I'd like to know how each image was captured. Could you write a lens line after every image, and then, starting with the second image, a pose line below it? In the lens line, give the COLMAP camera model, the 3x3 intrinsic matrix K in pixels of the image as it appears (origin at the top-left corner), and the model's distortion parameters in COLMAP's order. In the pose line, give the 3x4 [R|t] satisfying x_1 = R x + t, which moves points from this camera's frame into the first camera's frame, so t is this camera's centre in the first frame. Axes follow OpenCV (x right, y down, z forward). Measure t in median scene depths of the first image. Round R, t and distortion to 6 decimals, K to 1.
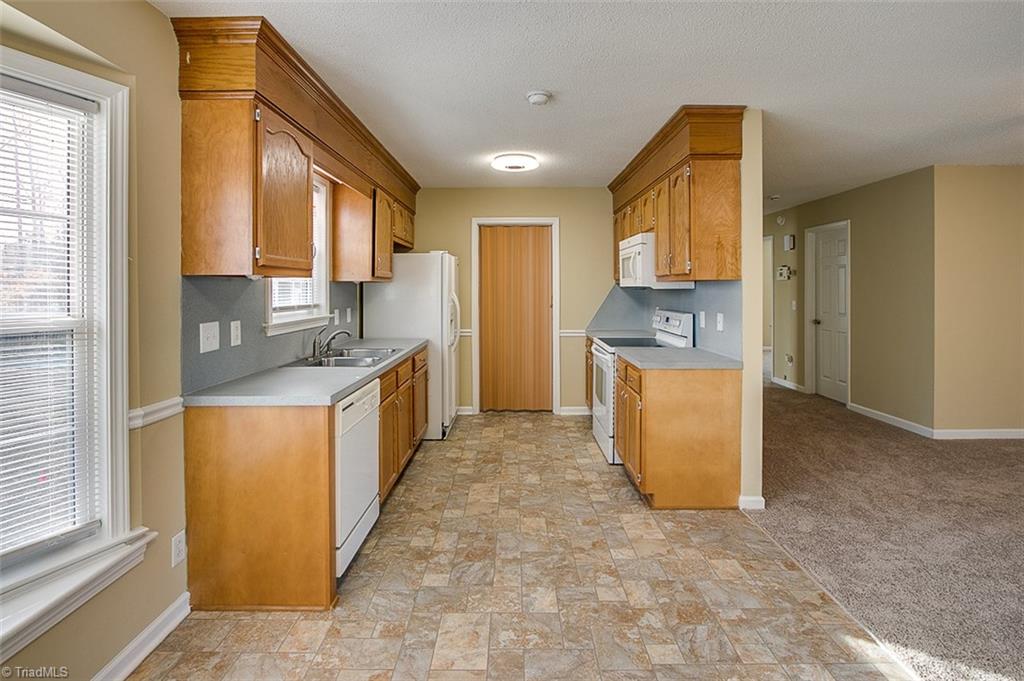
lens RADIAL K [[493.6, 0, 511.2], [0, 493.6, 288.2], [0, 0, 1]] dist [-0.001382, -0.000452]
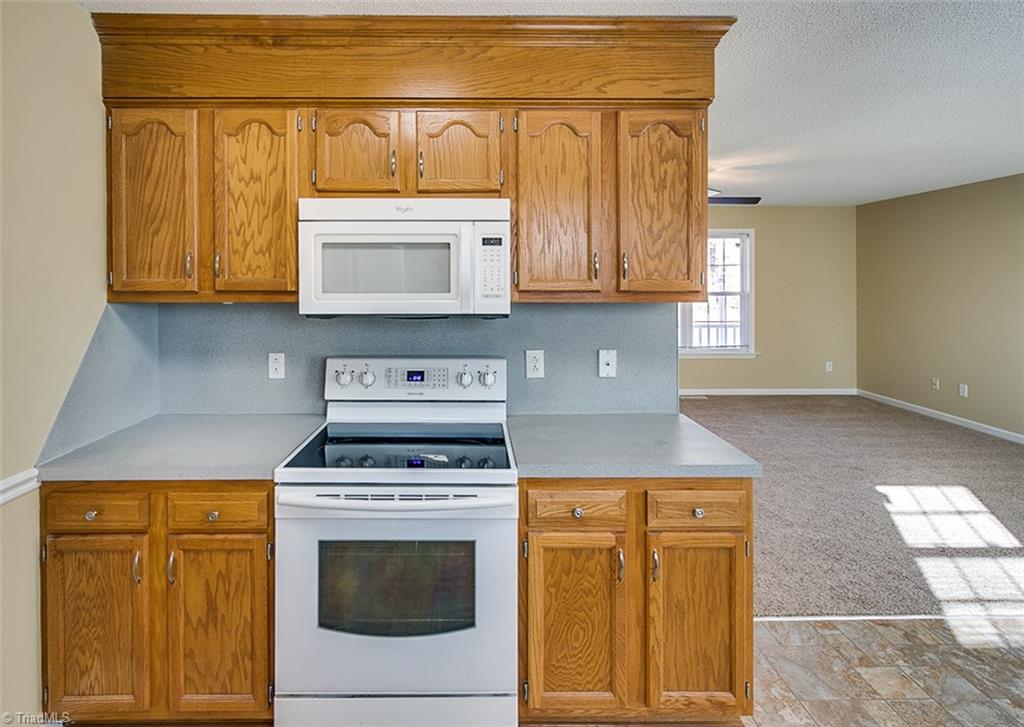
lens RADIAL K [[516.0, 0, 477.5], [0, 516.0, 282.8], [0, 0, 1]] dist [0.001995, 0.000943]
pose [[-0.013123, -0.002330, 0.999911, -0.222434], [-0.001353, 0.999996, 0.002312, -0.034235], [-0.999913, -0.001323, -0.013127, 1.041195]]
